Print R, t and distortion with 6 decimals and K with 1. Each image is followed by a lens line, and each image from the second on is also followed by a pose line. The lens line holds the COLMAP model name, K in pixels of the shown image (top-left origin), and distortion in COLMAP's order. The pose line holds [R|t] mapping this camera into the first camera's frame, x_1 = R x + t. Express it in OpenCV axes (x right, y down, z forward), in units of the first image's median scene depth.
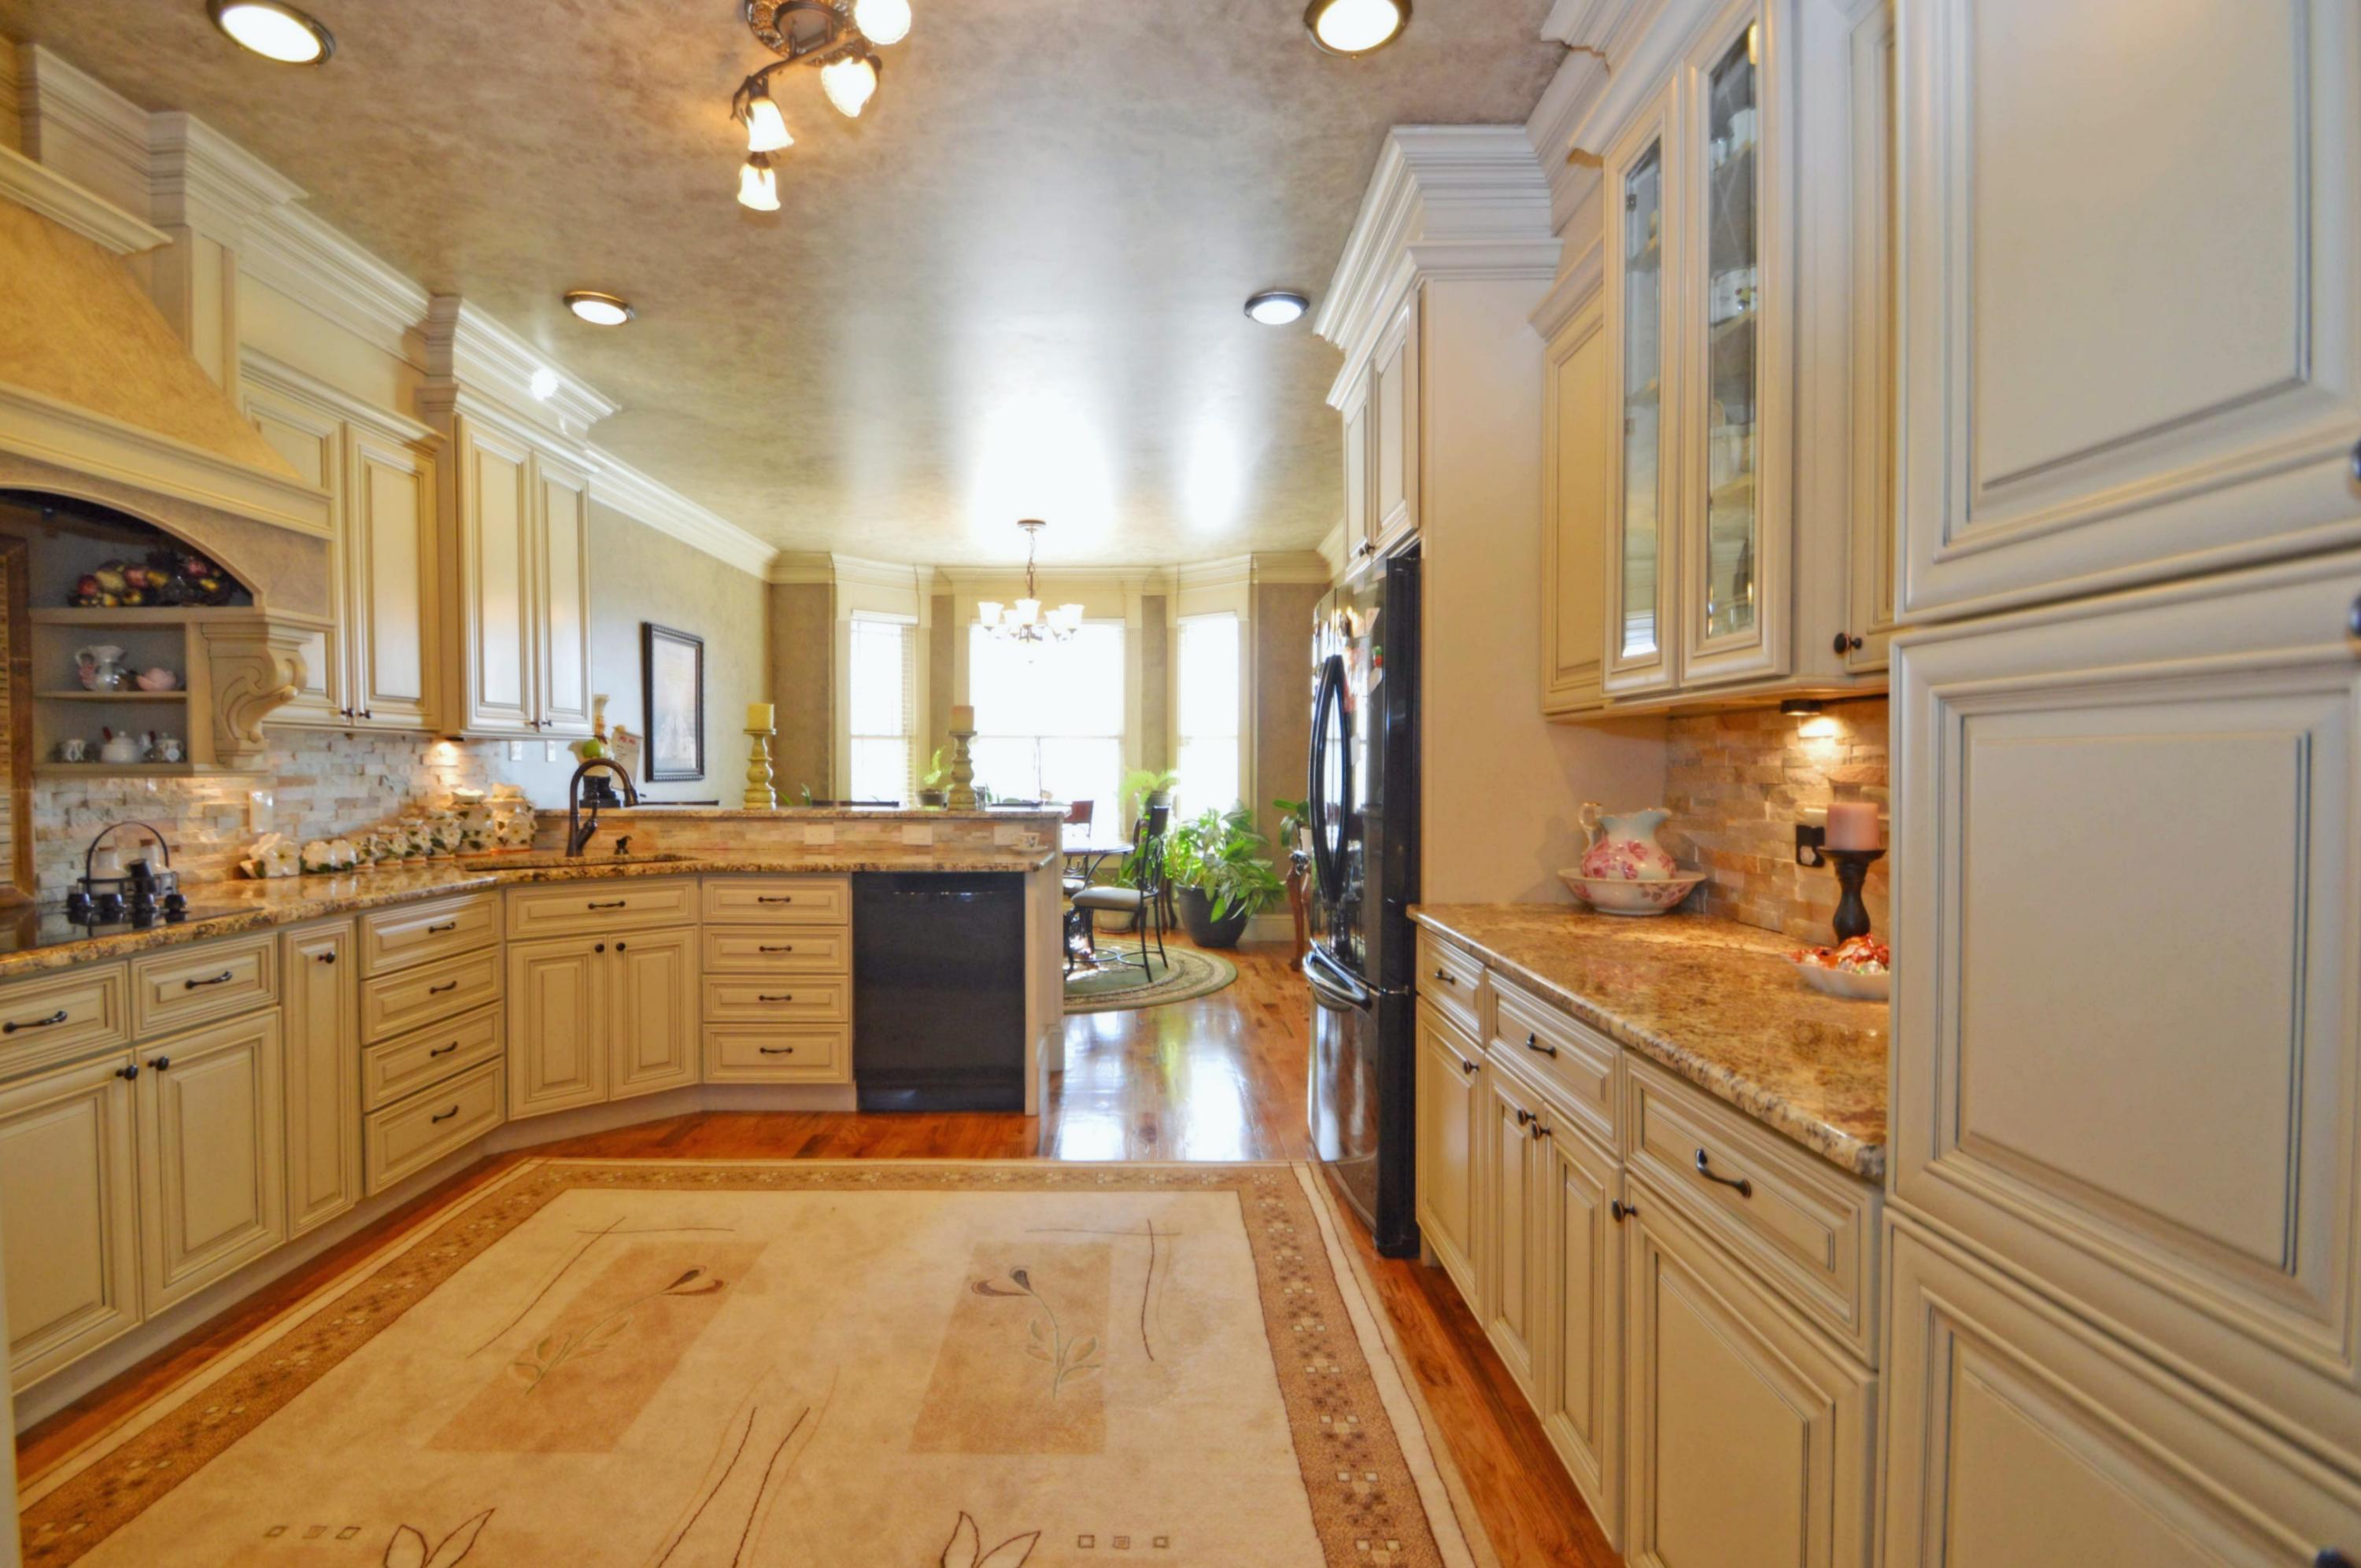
lens RADIAL K [[1017.1, 0, 1173.2], [0, 1017.1, 785.8], [0, 0, 1]] dist [-0.002061, -0.000073]
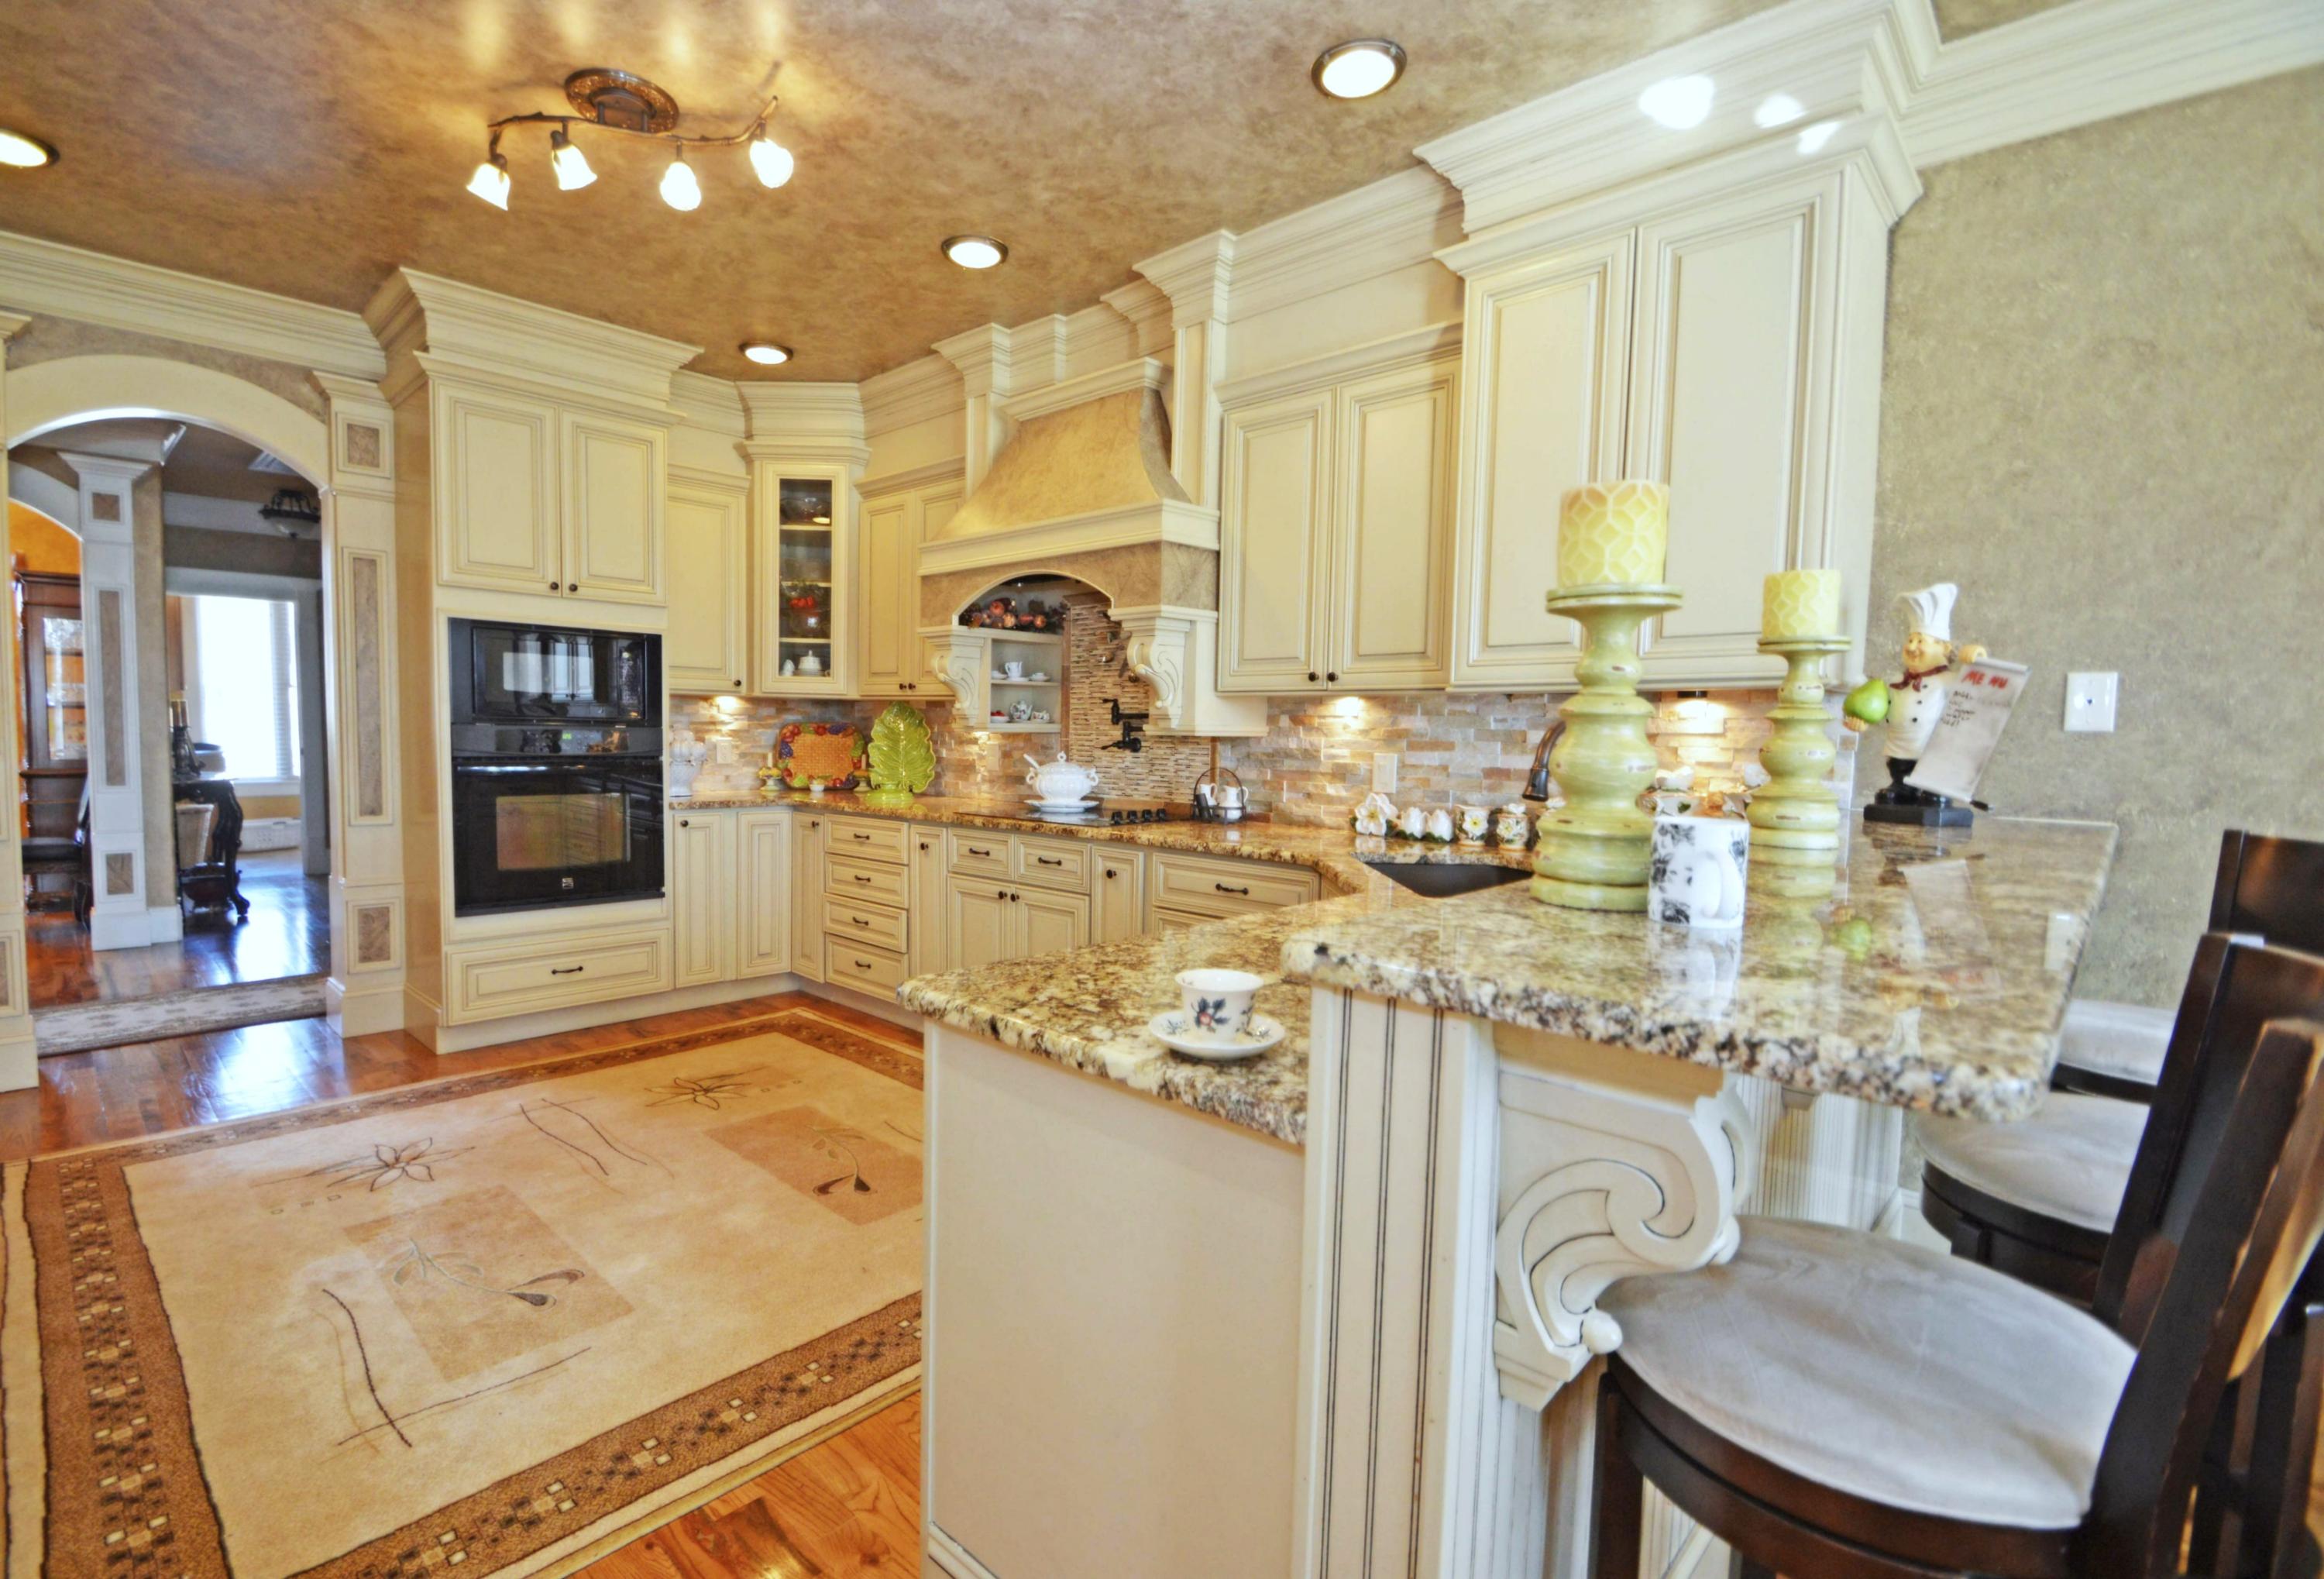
lens RADIAL K [[1061.8, 0, 1086.4], [0, 1061.8, 802.4], [0, 0, 1]] dist [-0.002450, -0.000487]
pose [[-0.725241, 0.042323, -0.687193, 0.113785], [-0.023760, 0.995976, 0.086415, -0.038210], [0.688085, 0.078999, -0.721317, 1.861844]]
